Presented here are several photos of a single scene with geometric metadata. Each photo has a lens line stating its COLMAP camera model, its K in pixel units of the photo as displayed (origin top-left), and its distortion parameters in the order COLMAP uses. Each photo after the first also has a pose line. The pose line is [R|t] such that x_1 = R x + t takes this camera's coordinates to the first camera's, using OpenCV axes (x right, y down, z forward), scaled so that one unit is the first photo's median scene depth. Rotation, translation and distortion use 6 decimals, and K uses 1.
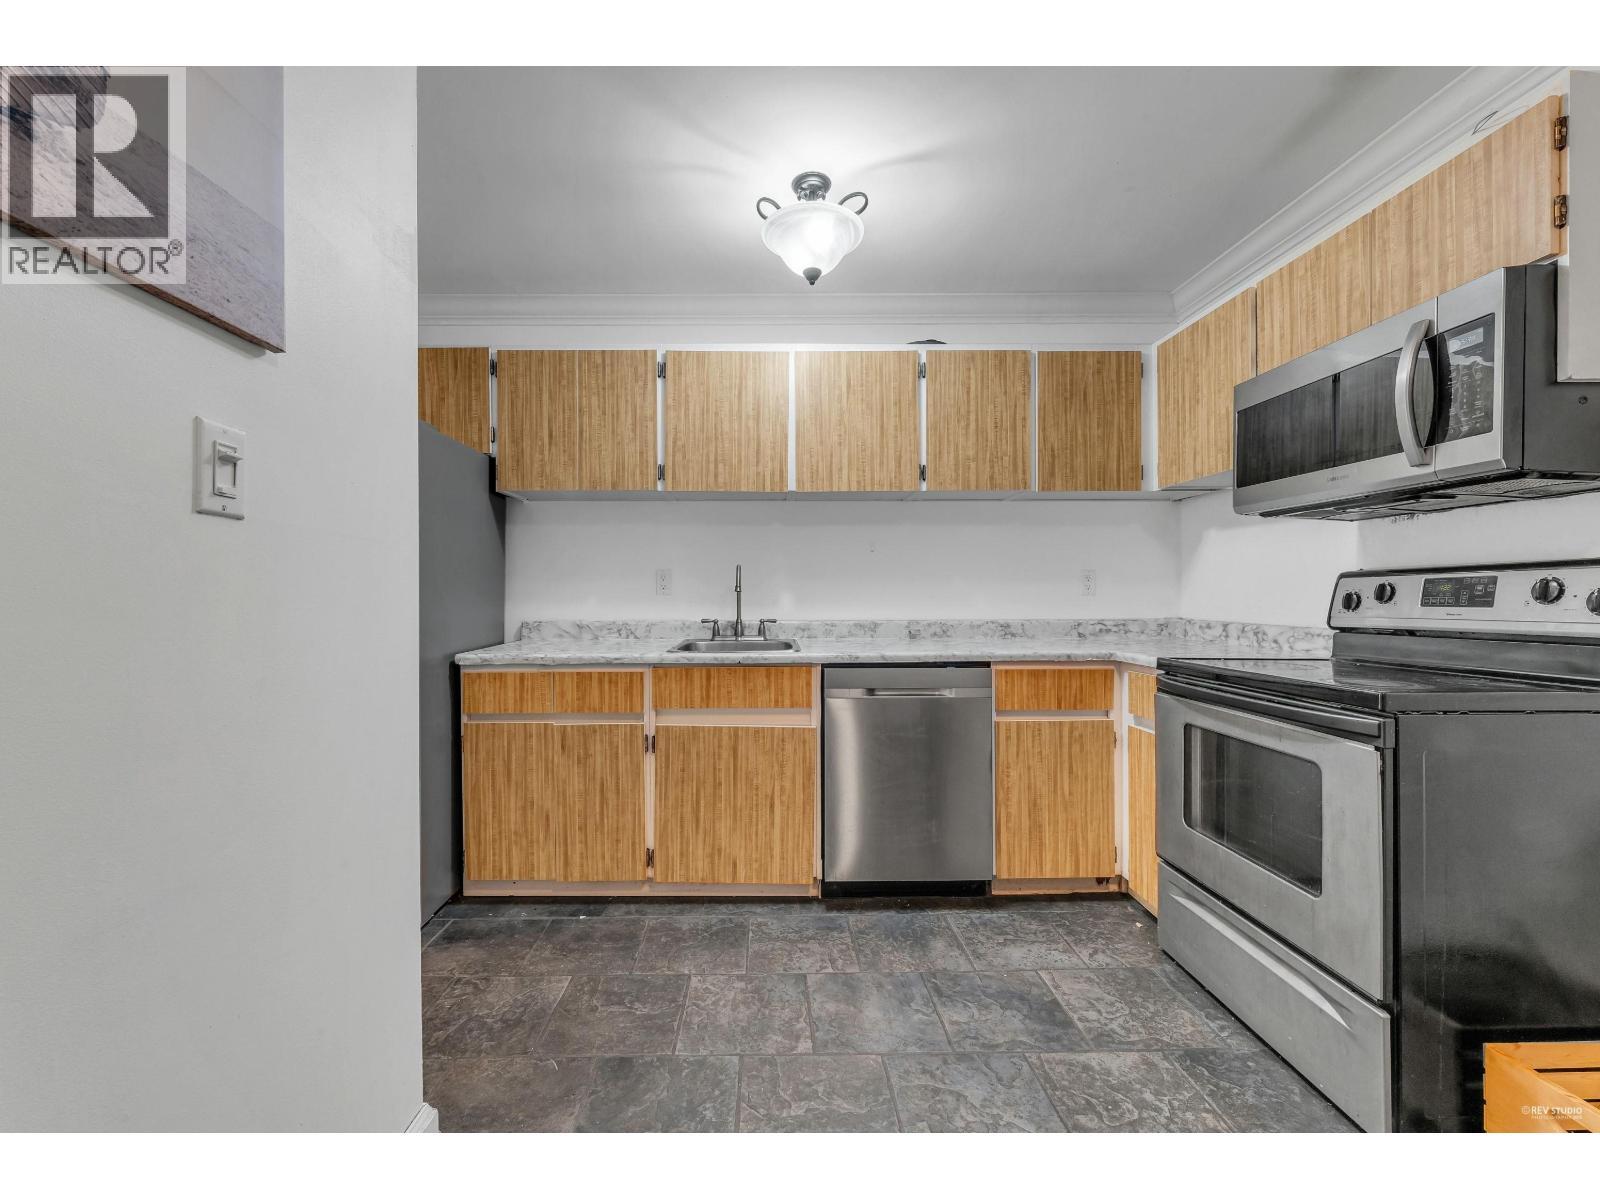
lens RADIAL K [[681.2, 0, 805.2], [0, 681.2, 593.5], [0, 0, 1]] dist [0.000314, -0.000642]
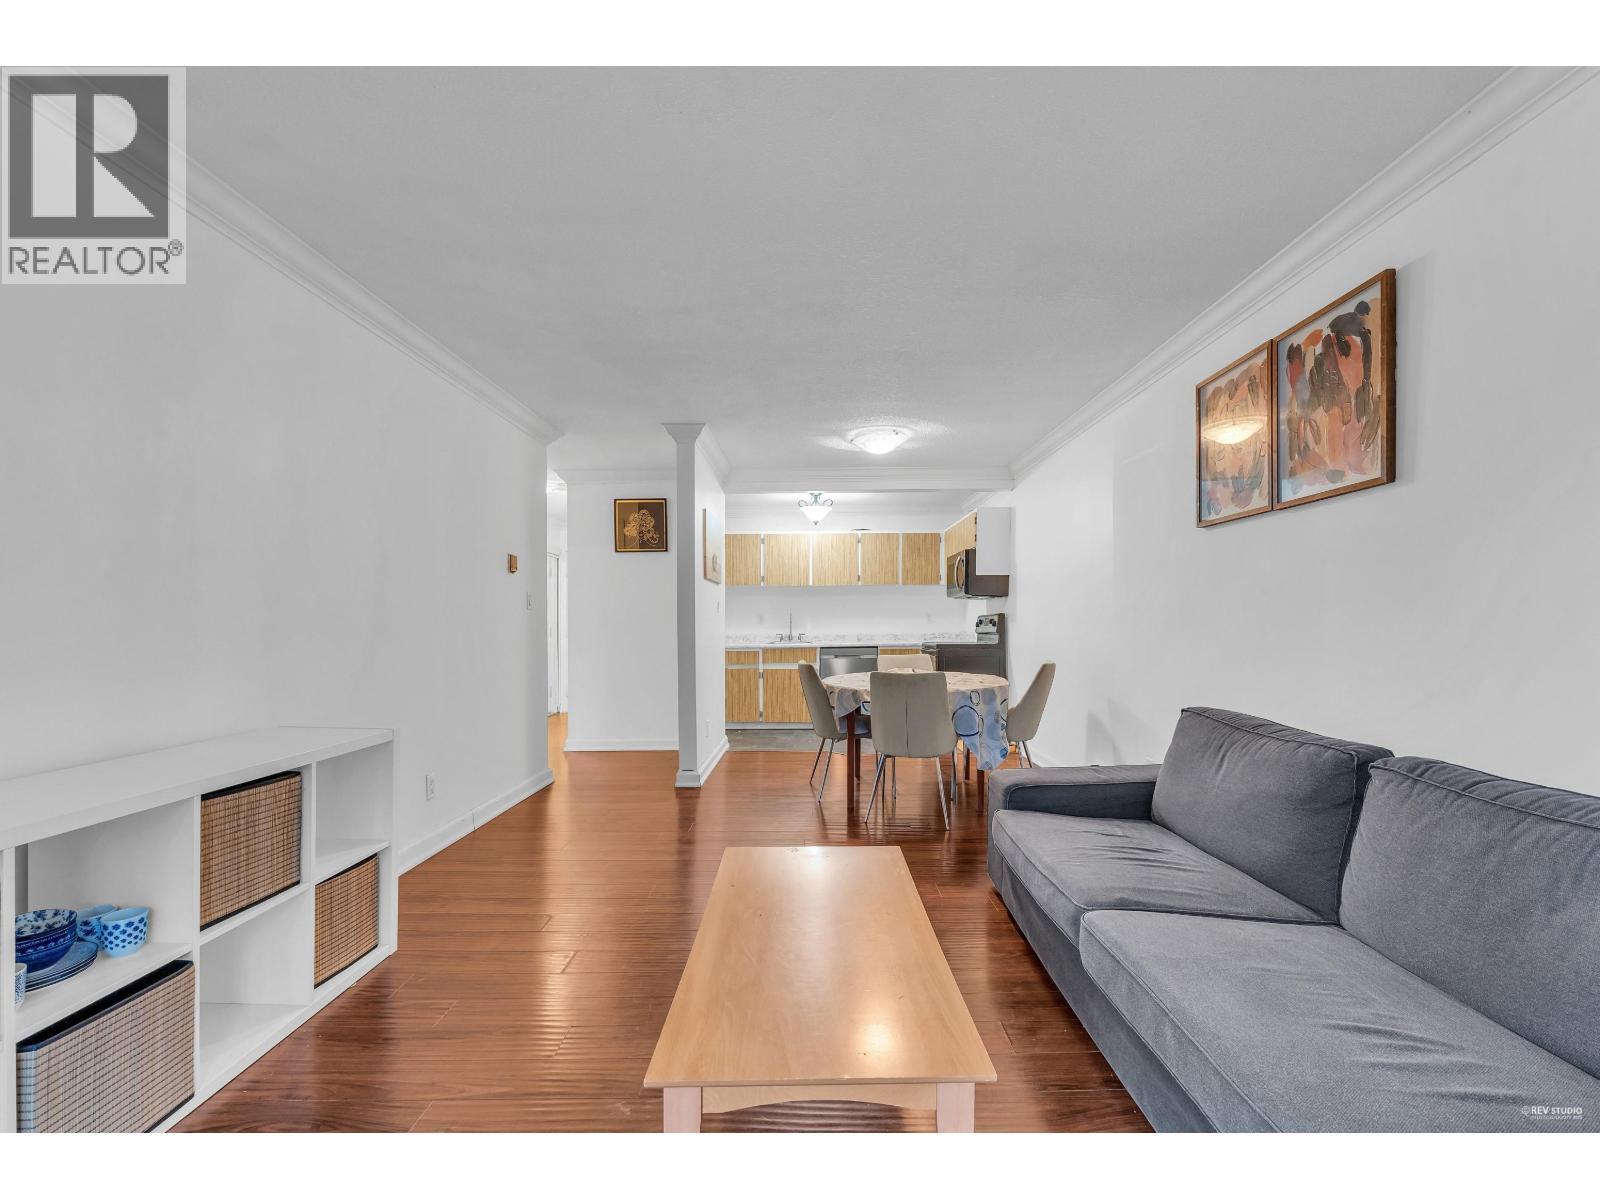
lens RADIAL K [[681.2, 0, 777.8], [0, 681.2, 645.4], [0, 0, 1]] dist [0.000314, -0.000642]
pose [[0.994927, -0.000195, -0.100601, 0.125074], [0.003364, 0.999503, 0.031333, 0.002370], [0.100544, -0.031513, 0.994433, -1.746832]]
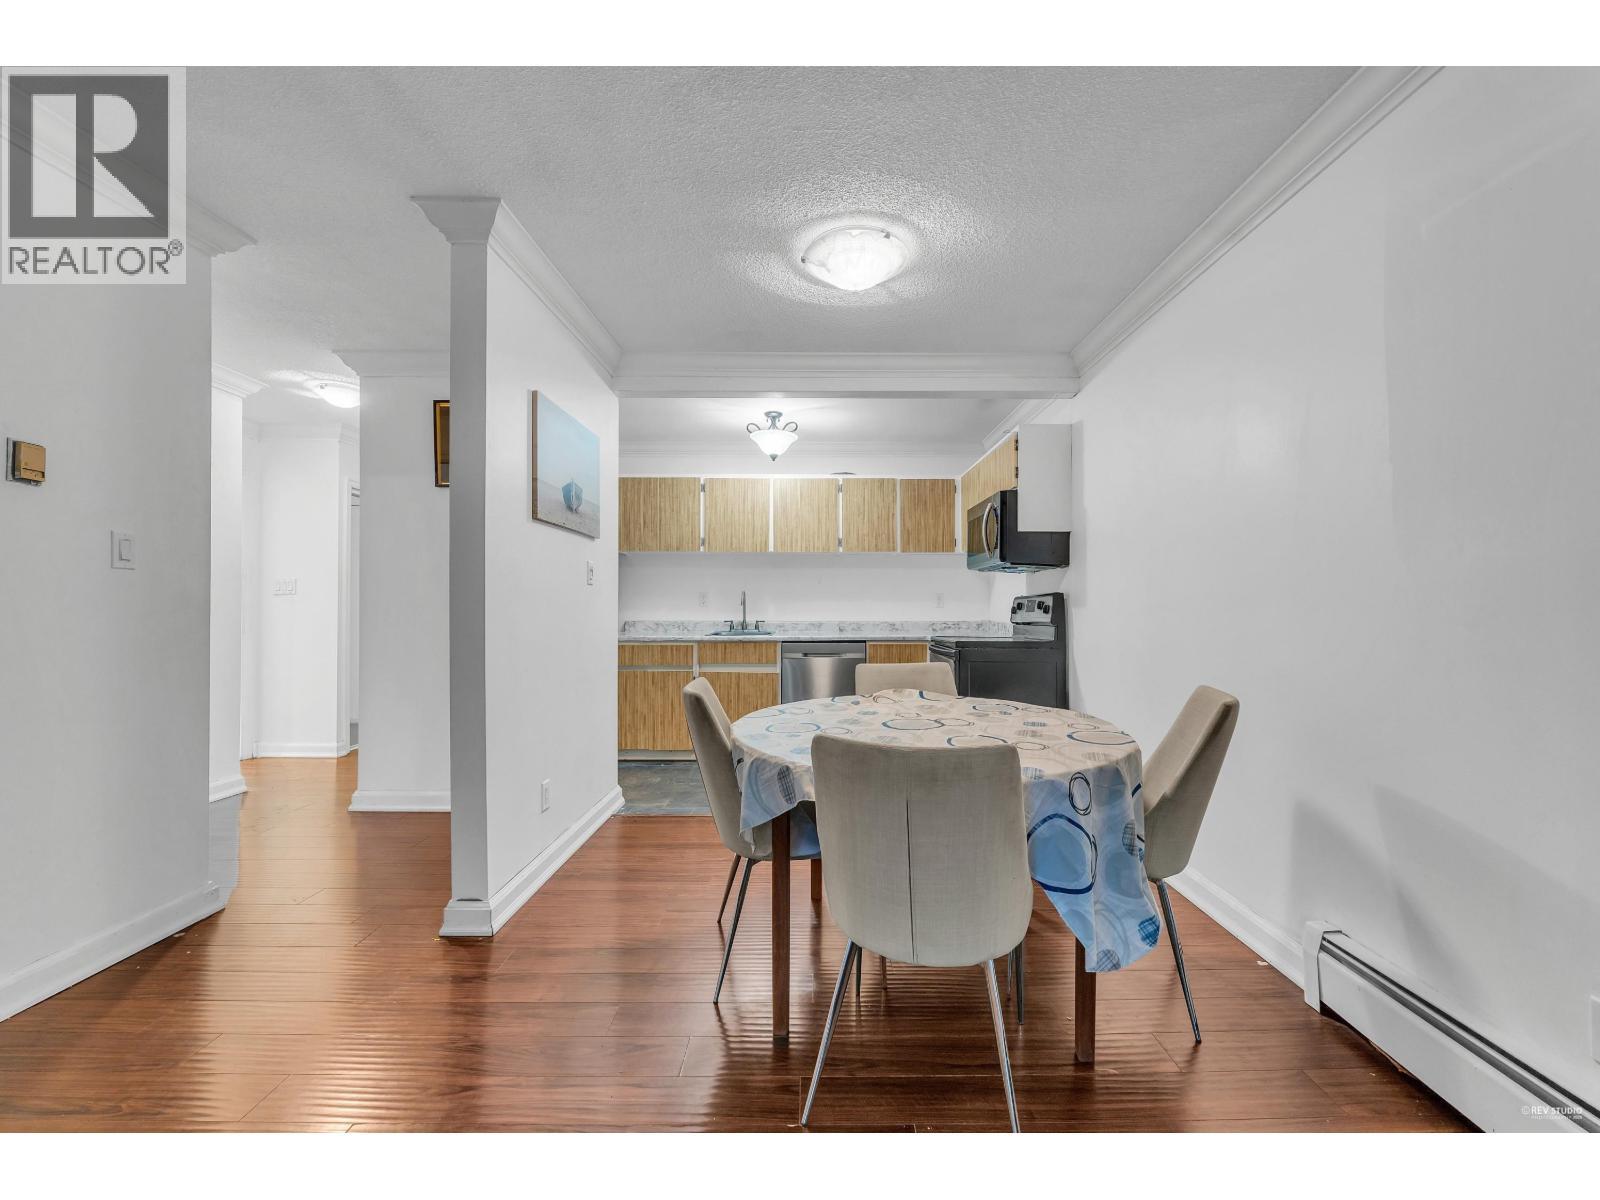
lens RADIAL K [[681.2, 0, 809.8], [0, 681.2, 602.9], [0, 0, 1]] dist [0.000314, -0.000642]
pose [[0.998552, 0.005002, -0.053559, 0.193739], [-0.005348, 0.999966, -0.006314, 0.002441], [0.053525, 0.006592, 0.998545, -0.899040]]
